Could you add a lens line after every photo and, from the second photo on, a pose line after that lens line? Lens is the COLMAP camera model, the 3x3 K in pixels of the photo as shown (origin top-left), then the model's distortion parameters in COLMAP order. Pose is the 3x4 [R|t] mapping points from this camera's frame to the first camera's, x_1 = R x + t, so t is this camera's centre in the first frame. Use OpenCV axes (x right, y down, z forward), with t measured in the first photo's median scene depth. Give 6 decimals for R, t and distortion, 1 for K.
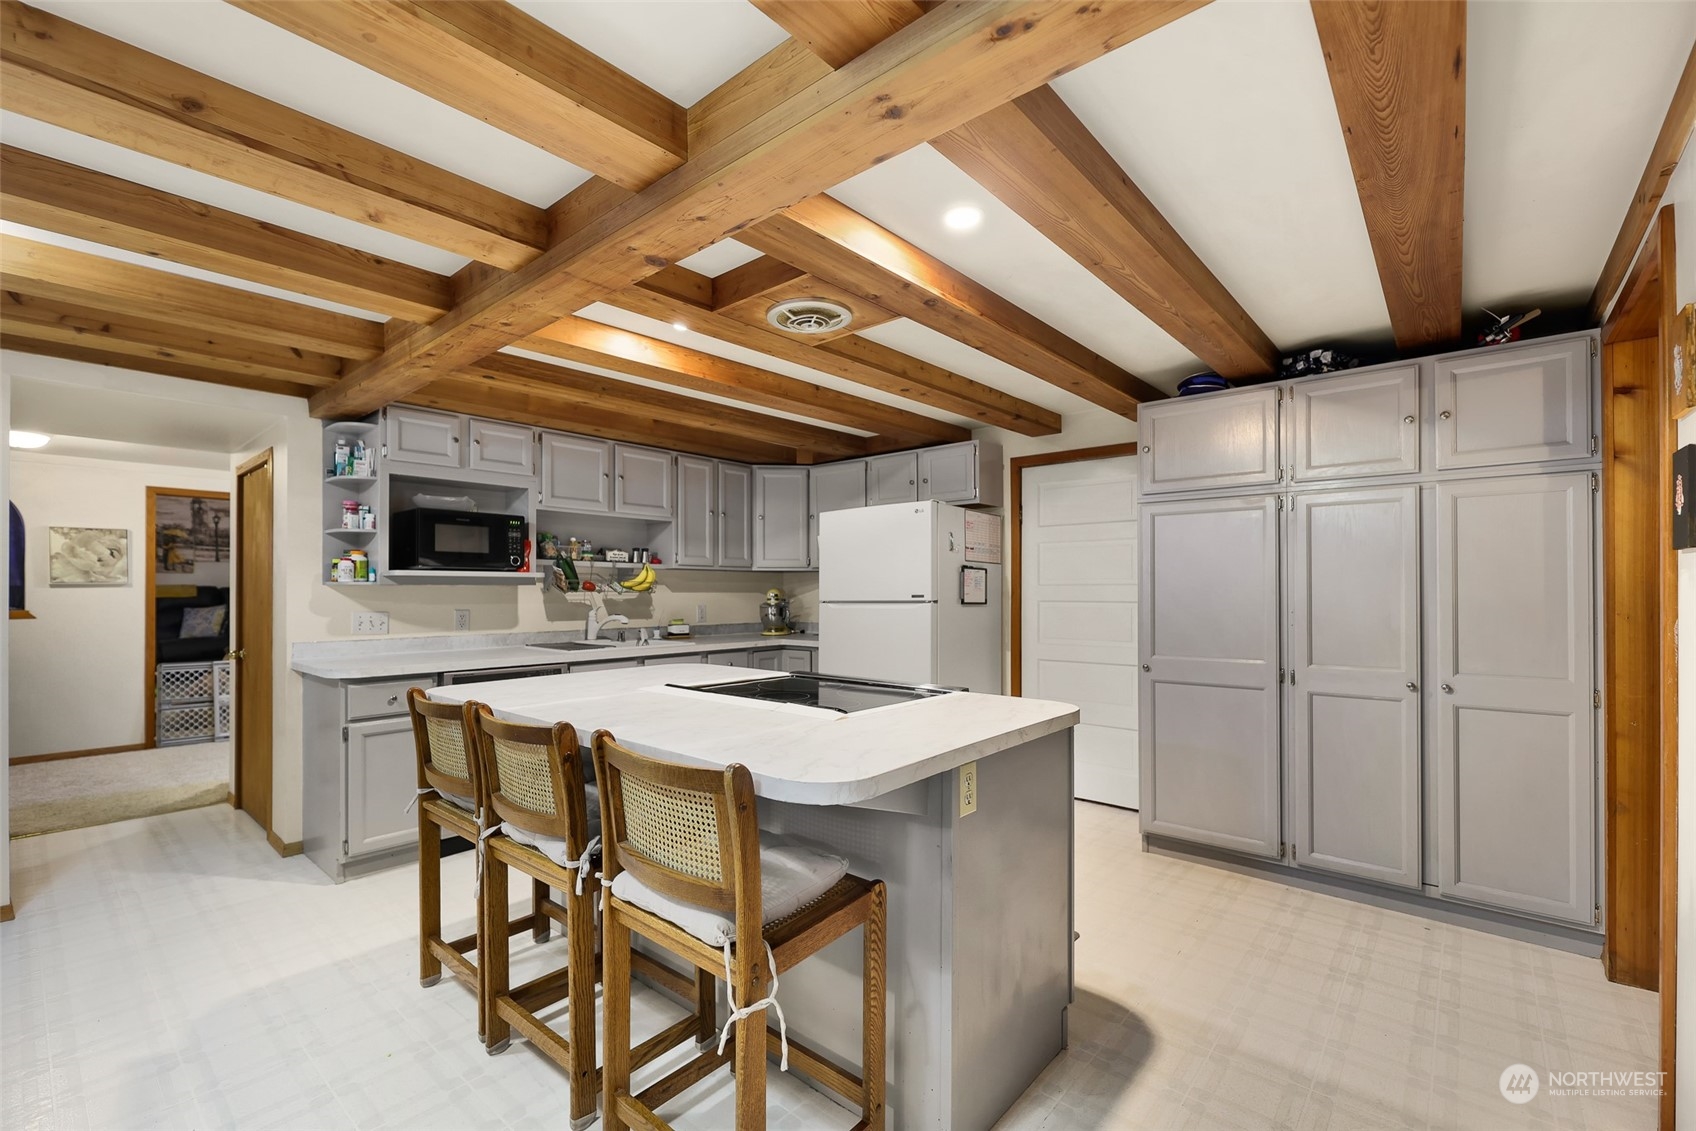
lens RADIAL K [[724.6, 0, 852.2], [0, 724.6, 583.2], [0, 0, 1]] dist [-0.000257, -0.000060]
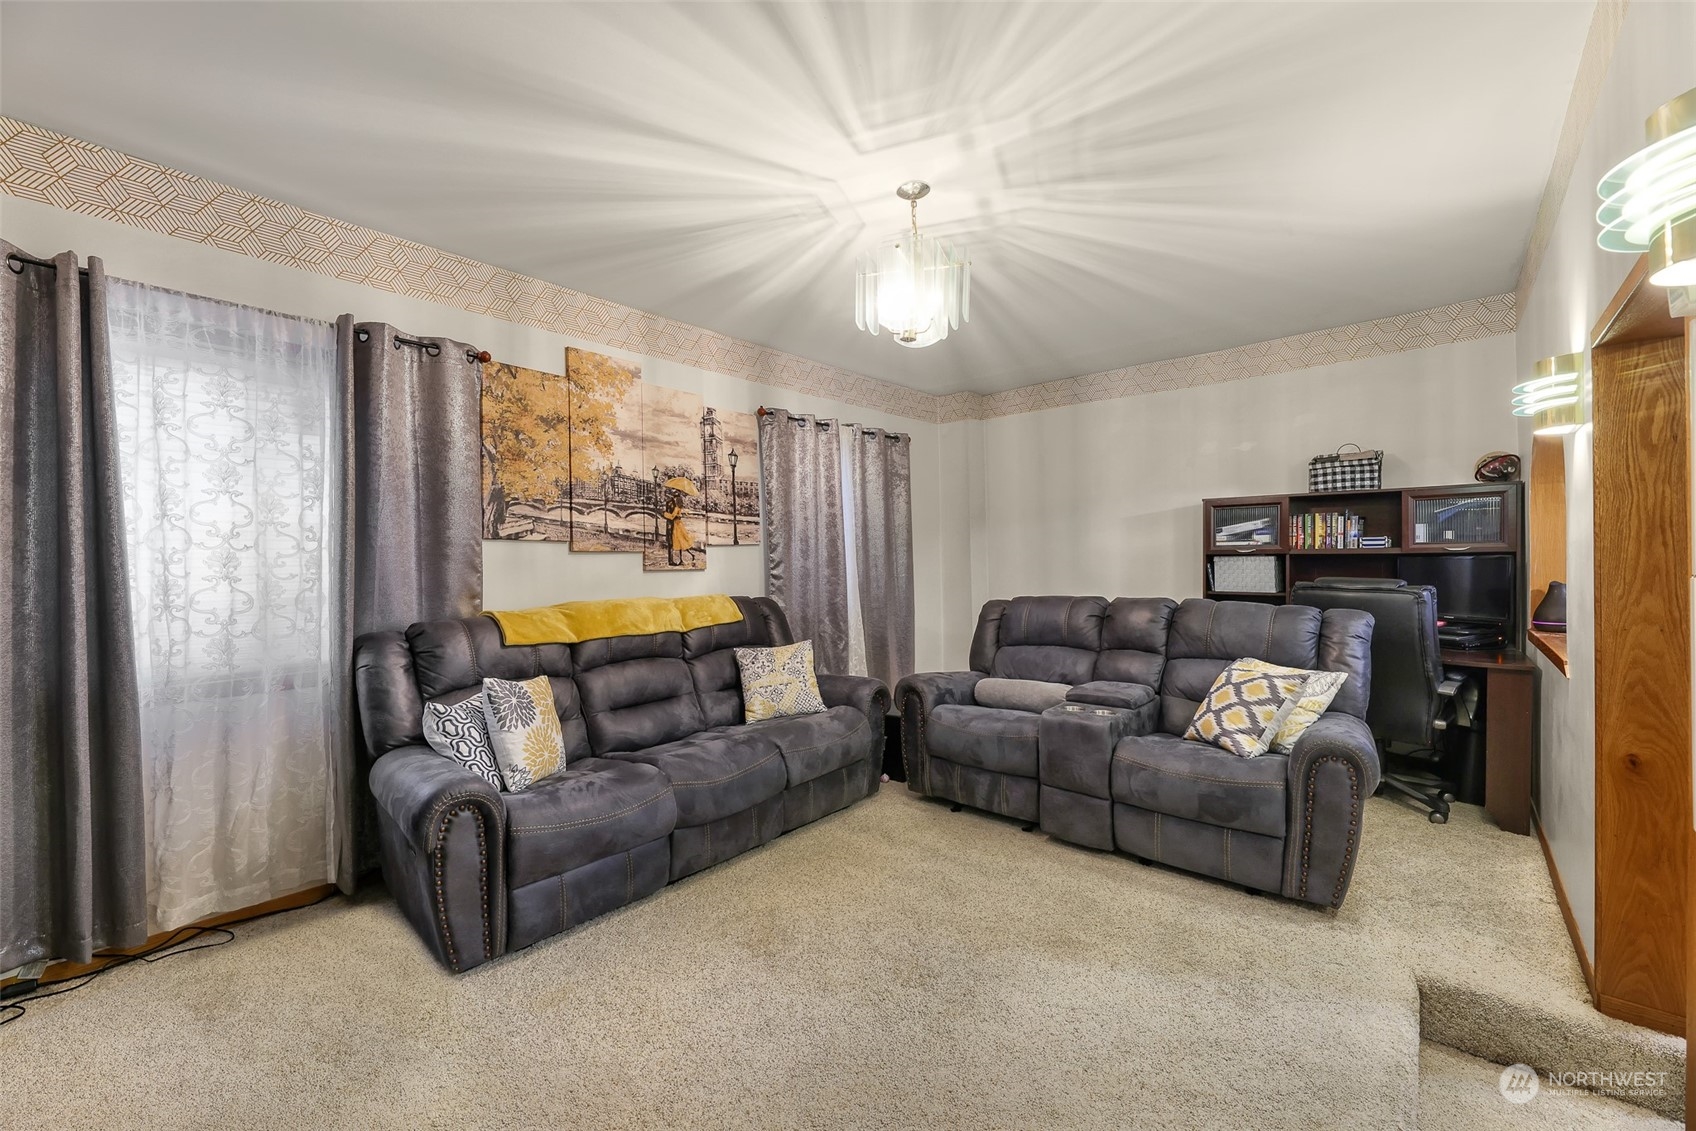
lens RADIAL K [[688.2, 0, 847.5], [0, 688.2, 563.6], [0, 0, 1]] dist [0.000225, -0.000975]
pose [[0.999811, -0.018663, -0.005417, -0.830680], [0.018715, 0.999777, 0.009749, -0.021459], [0.005233, -0.009848, 0.999938, 0.557789]]
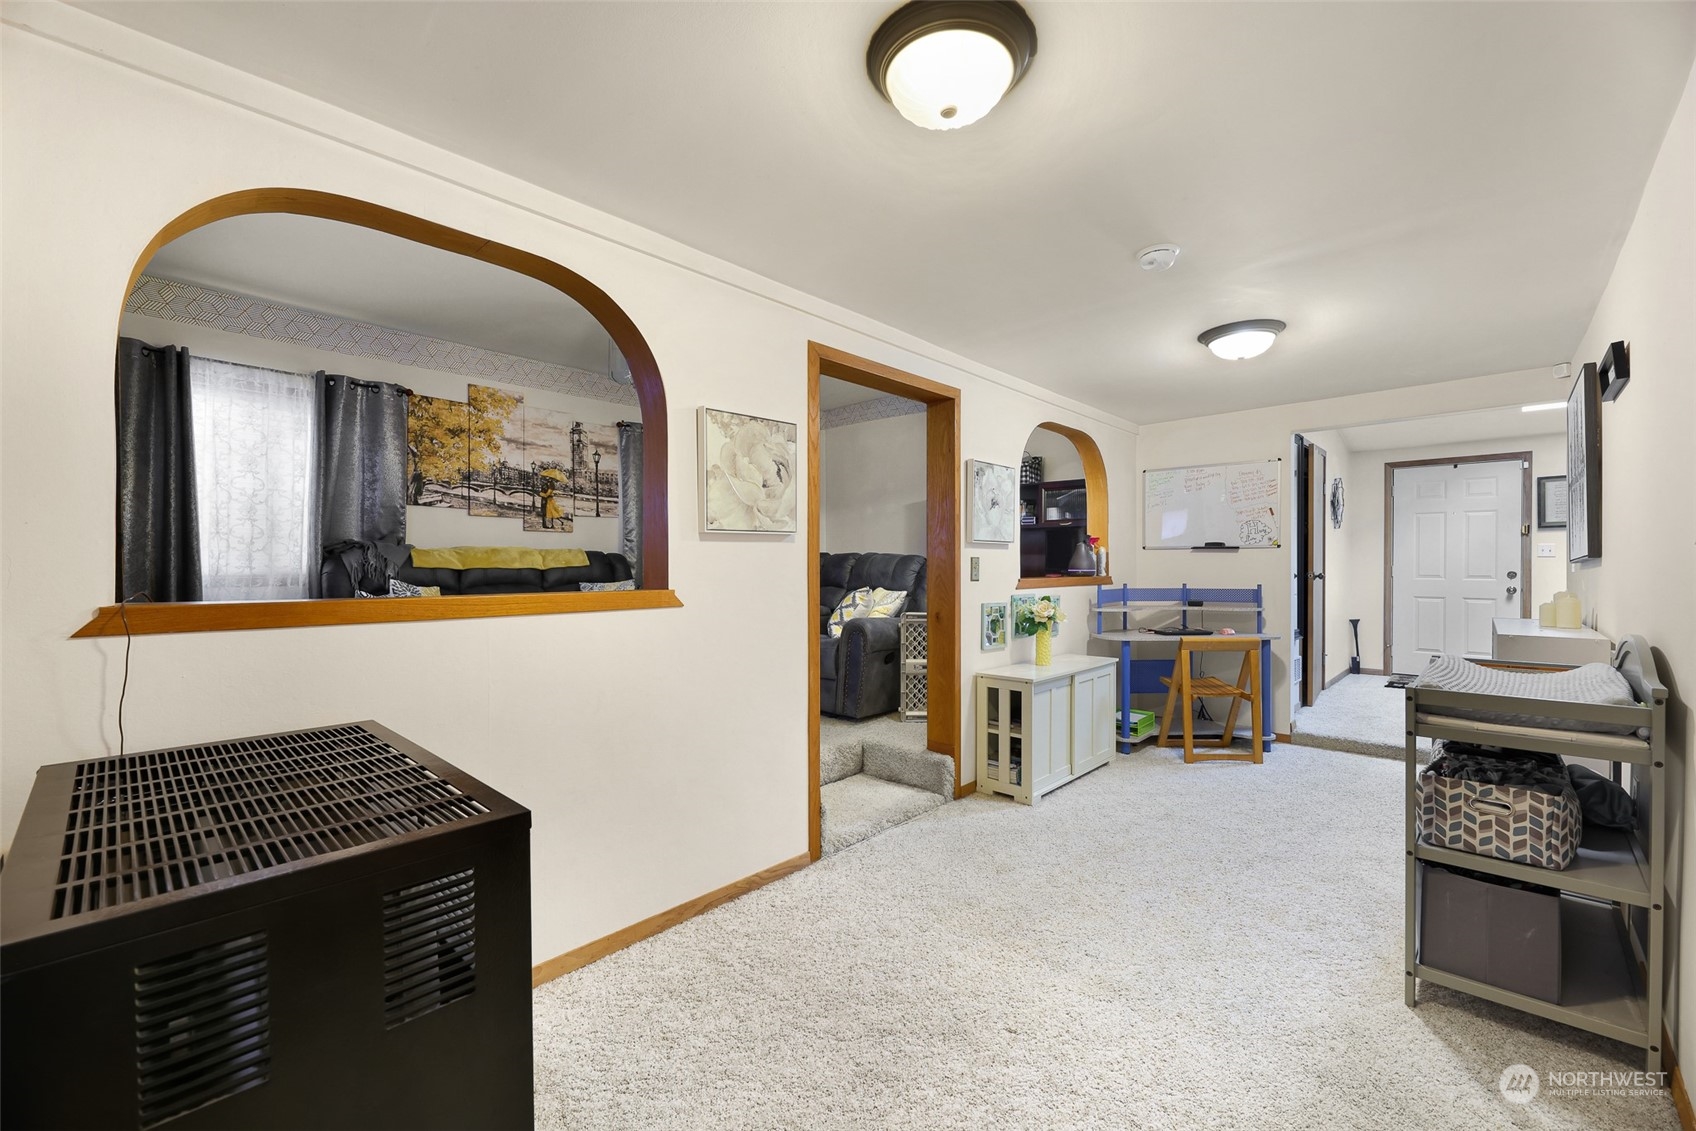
lens RADIAL K [[688.2, 0, 848.1], [0, 688.2, 563.1], [0, 0, 1]] dist [0.000225, -0.000975]
pose [[0.998819, -0.000191, -0.048580, -0.623984], [0.000520, 0.999977, 0.006762, 0.011059], [0.048577, -0.006779, 0.998796, 0.355239]]
